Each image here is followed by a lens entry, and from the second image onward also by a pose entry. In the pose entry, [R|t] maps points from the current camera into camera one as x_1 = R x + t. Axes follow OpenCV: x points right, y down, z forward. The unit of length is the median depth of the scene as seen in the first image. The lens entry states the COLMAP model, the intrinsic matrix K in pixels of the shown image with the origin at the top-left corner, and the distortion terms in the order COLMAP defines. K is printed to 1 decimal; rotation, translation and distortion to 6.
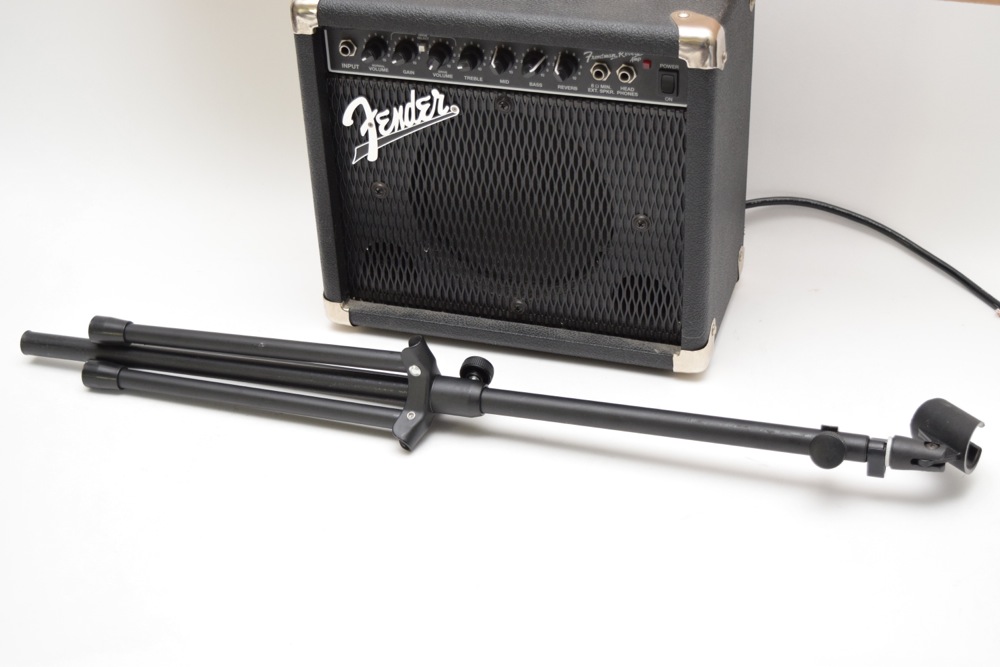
lens RADIAL K [[1605.3, 0, 516.1], [0, 1605.3, 309.5], [0, 0, 1]] dist [-0.000645, 0.000000]
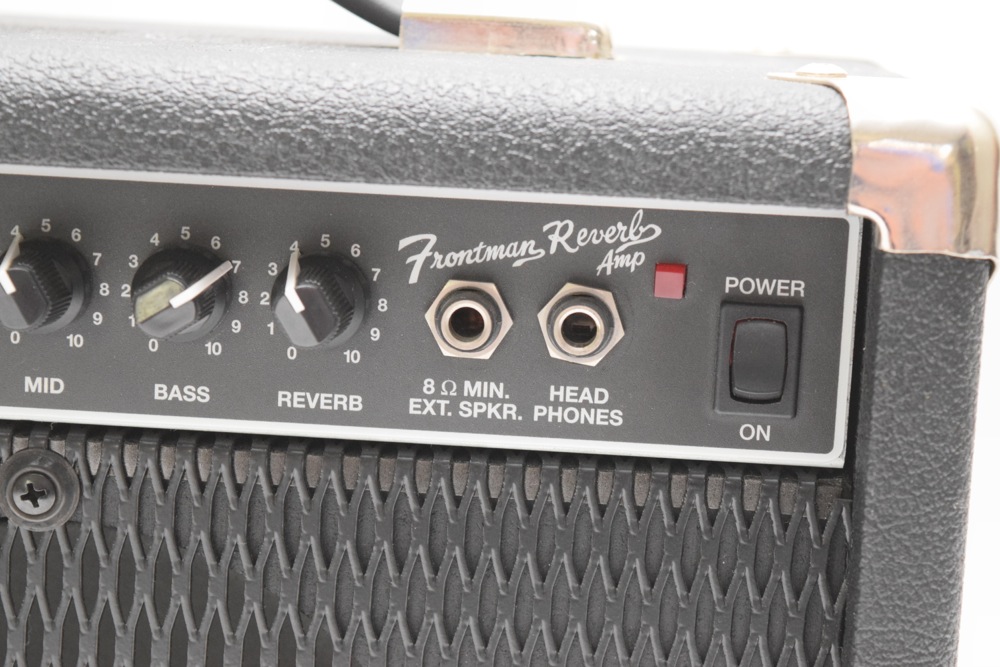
lens RADIAL K [[2272.3, 0, 501.7], [0, 2272.3, 331.5], [0, 0, 1]] dist [0.078778, 0.000000]
pose [[0.967860, 0.037732, 0.248642, -0.025235], [0.061089, 0.923795, -0.377982, -0.018126], [-0.243956, 0.381023, 0.891800, 0.668039]]
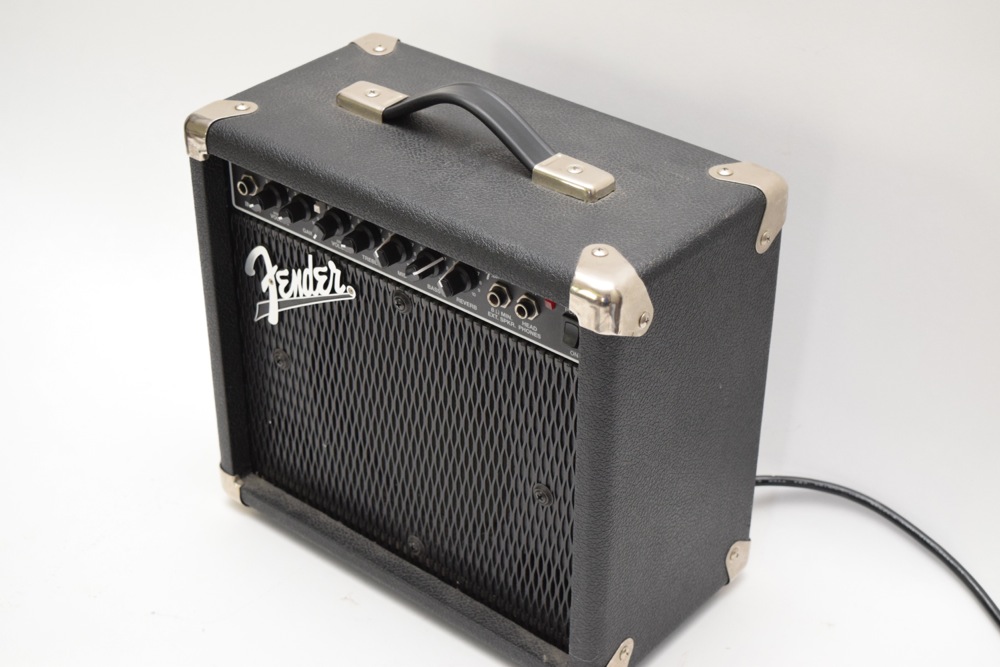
lens RADIAL K [[1719.7, 0, 496.6], [0, 1719.7, 334.5], [0, 0, 1]] dist [-0.003894, 0.000000]
pose [[0.920876, 0.241478, -0.306066, 0.287789], [-0.237748, 0.970039, 0.050011, -0.162863], [0.308972, 0.026713, 0.950696, 0.226738]]
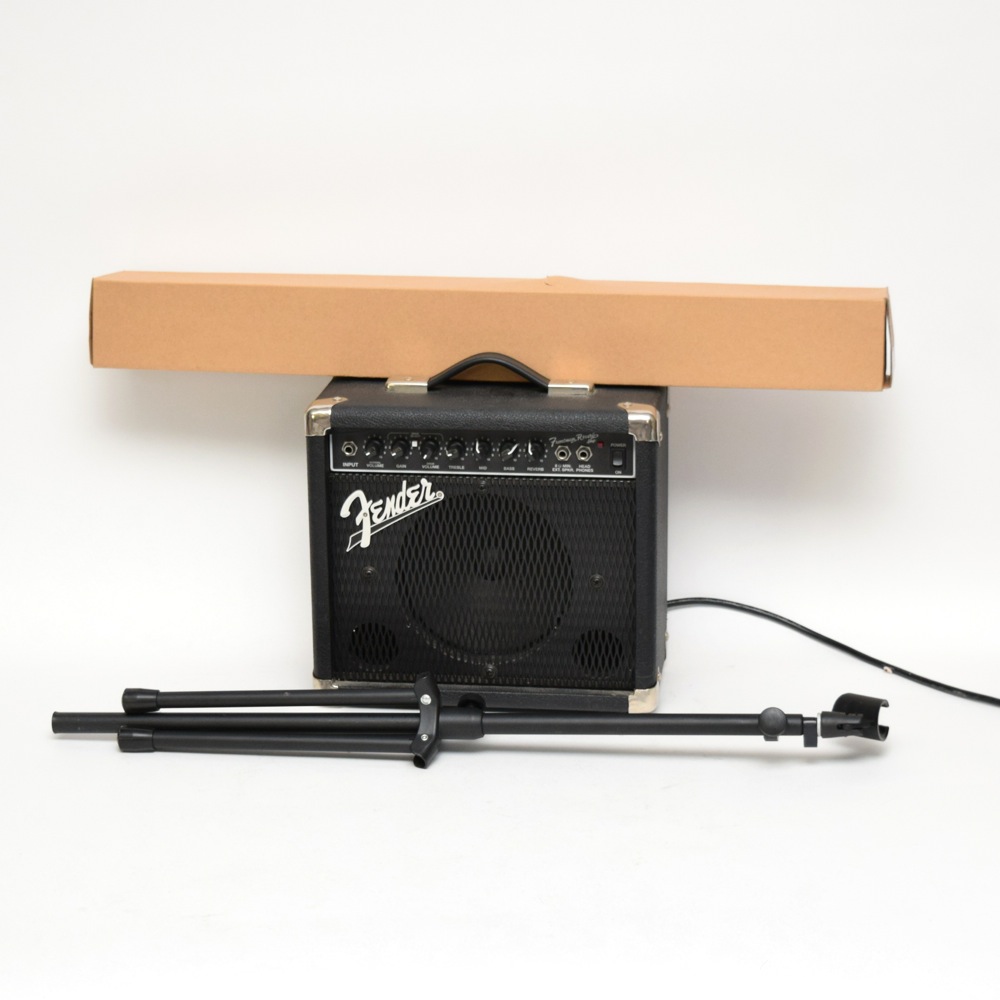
lens RADIAL K [[2588.4, 0, 494.6], [0, 2588.4, 499.4], [0, 0, 1]] dist [0.017626, 0.000000]
pose [[0.985054, -0.023612, 0.170618, -0.332122], [0.072488, 0.955398, -0.286287, 0.443144], [-0.156248, 0.294376, 0.942831, -0.855135]]
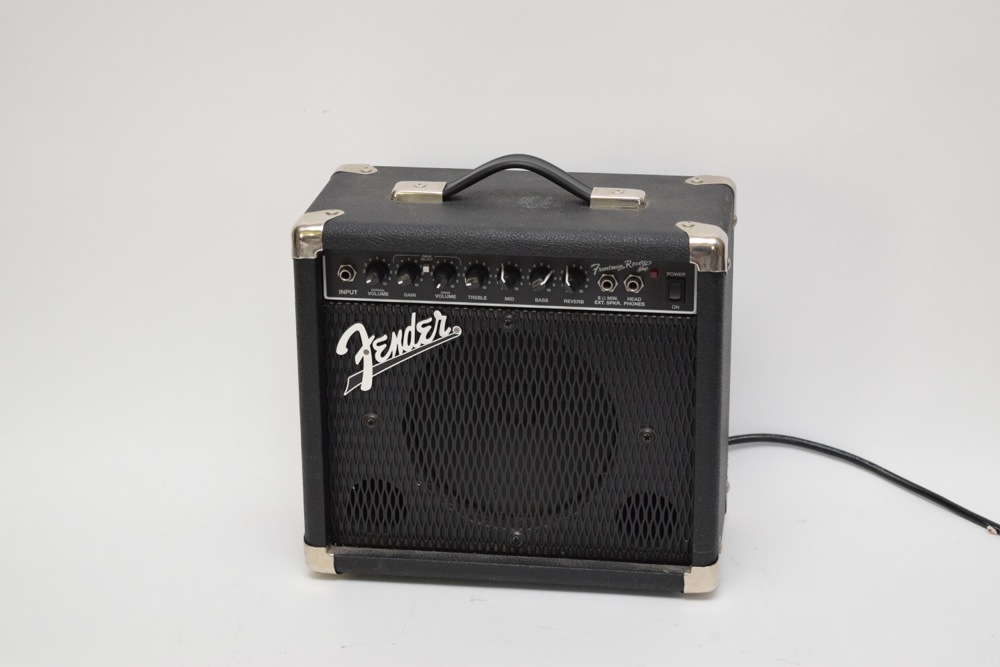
lens RADIAL K [[2272.3, 0, 507.0], [0, 2272.3, 339.2], [0, 0, 1]] dist [0.078778, 0.000000]
pose [[0.987108, -0.029101, 0.157387, -0.229795], [0.062484, 0.975369, -0.211545, 0.181350], [-0.147354, 0.218652, 0.964613, -0.365696]]
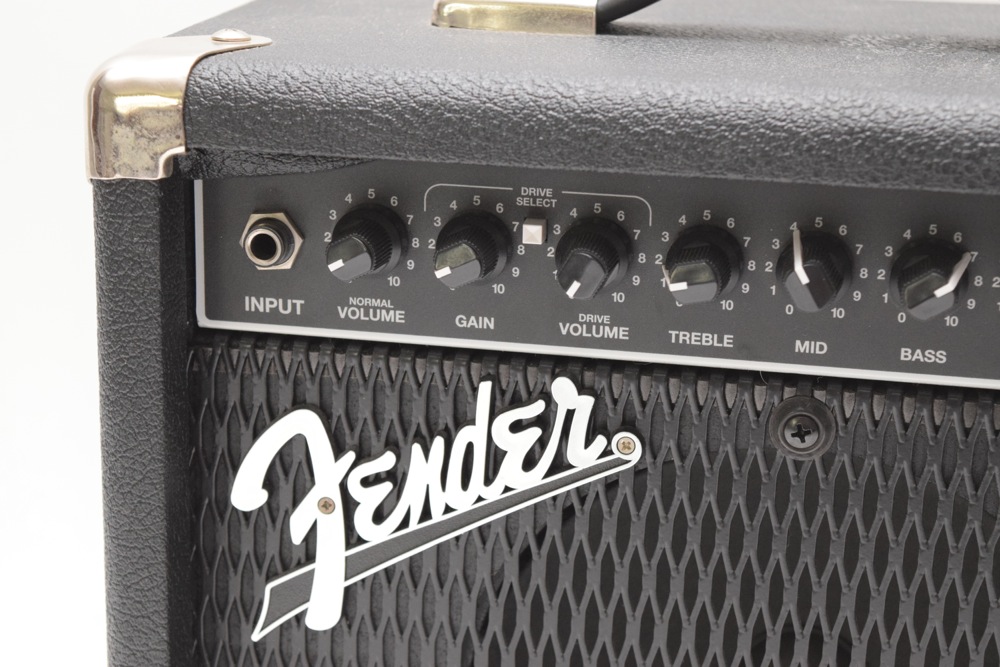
lens RADIAL K [[2272.3, 0, 492.6], [0, 2272.3, 335.7], [0, 0, 1]] dist [0.078778, 0.000000]
pose [[0.994269, 0.025189, 0.103899, -0.107371], [0.005430, 0.958695, -0.284384, -0.024245], [-0.106771, 0.283318, 0.953064, 0.592652]]
